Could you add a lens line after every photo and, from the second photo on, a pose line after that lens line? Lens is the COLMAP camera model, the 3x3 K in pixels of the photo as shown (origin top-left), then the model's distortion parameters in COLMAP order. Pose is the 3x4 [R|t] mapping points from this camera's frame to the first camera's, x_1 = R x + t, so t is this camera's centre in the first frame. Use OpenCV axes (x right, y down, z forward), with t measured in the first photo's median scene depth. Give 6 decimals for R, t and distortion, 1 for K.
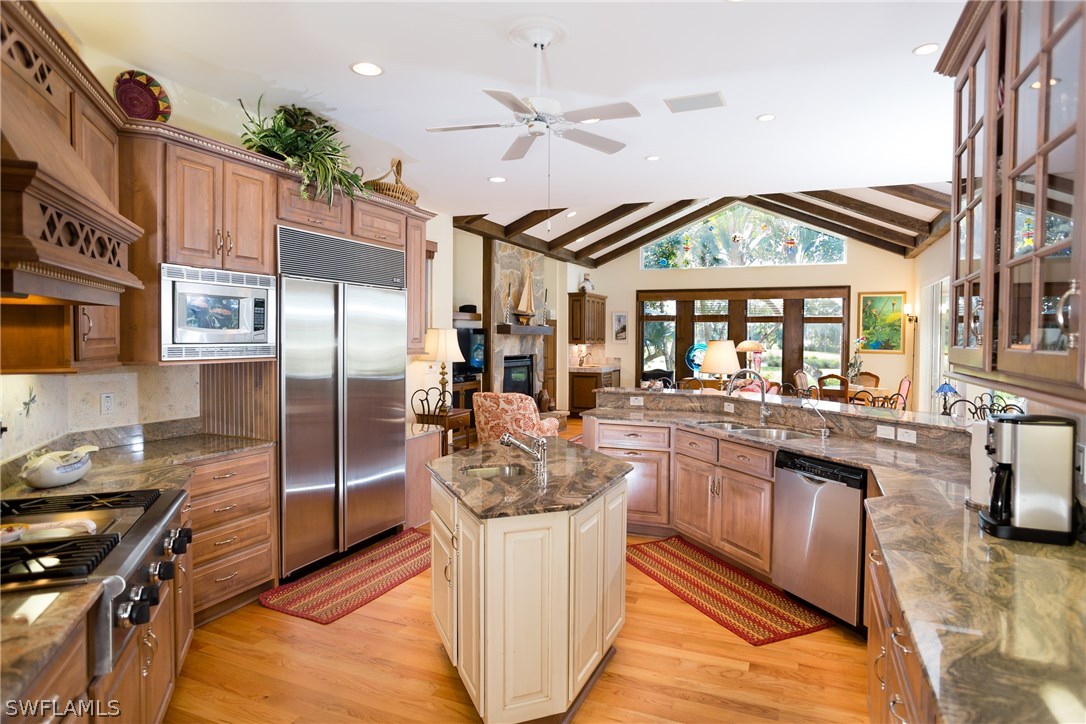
lens RADIAL K [[626.0, 0, 545.7], [0, 626.0, 355.5], [0, 0, 1]] dist [-0.004820, 0.006971]
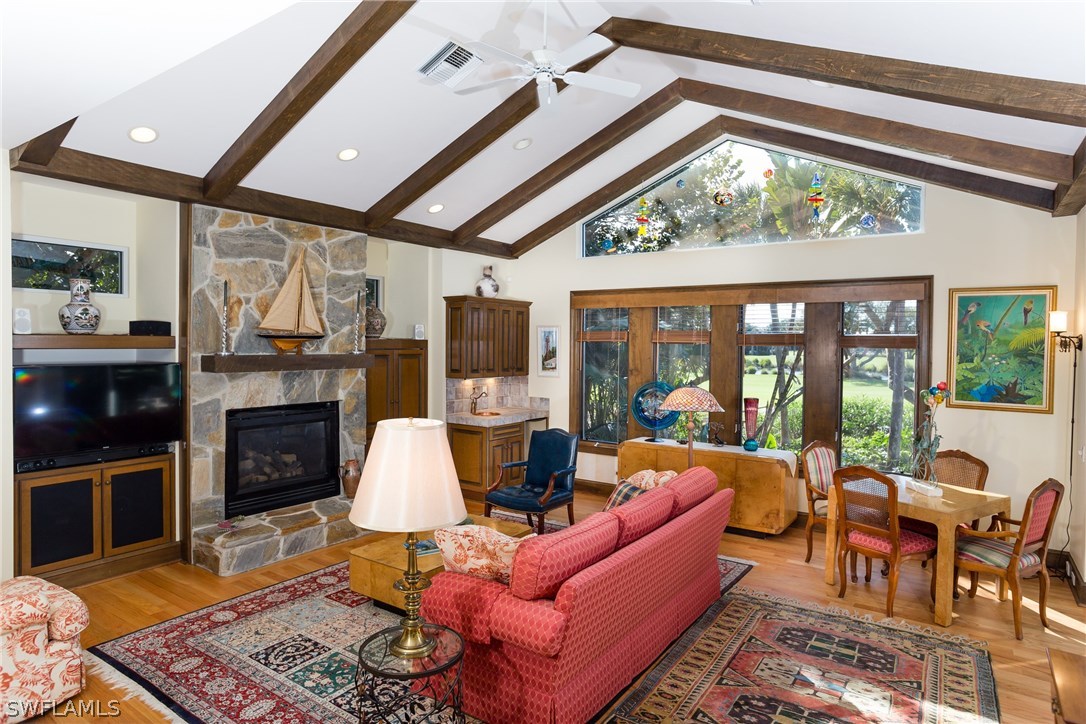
lens RADIAL K [[626.0, 0, 536.0], [0, 626.0, 354.8], [0, 0, 1]] dist [-0.004820, 0.006971]
pose [[0.979242, 0.004582, -0.202642, 0.270686], [-0.007035, 0.999910, -0.011385, -0.038017], [0.202572, 0.012574, 0.979187, 0.429513]]
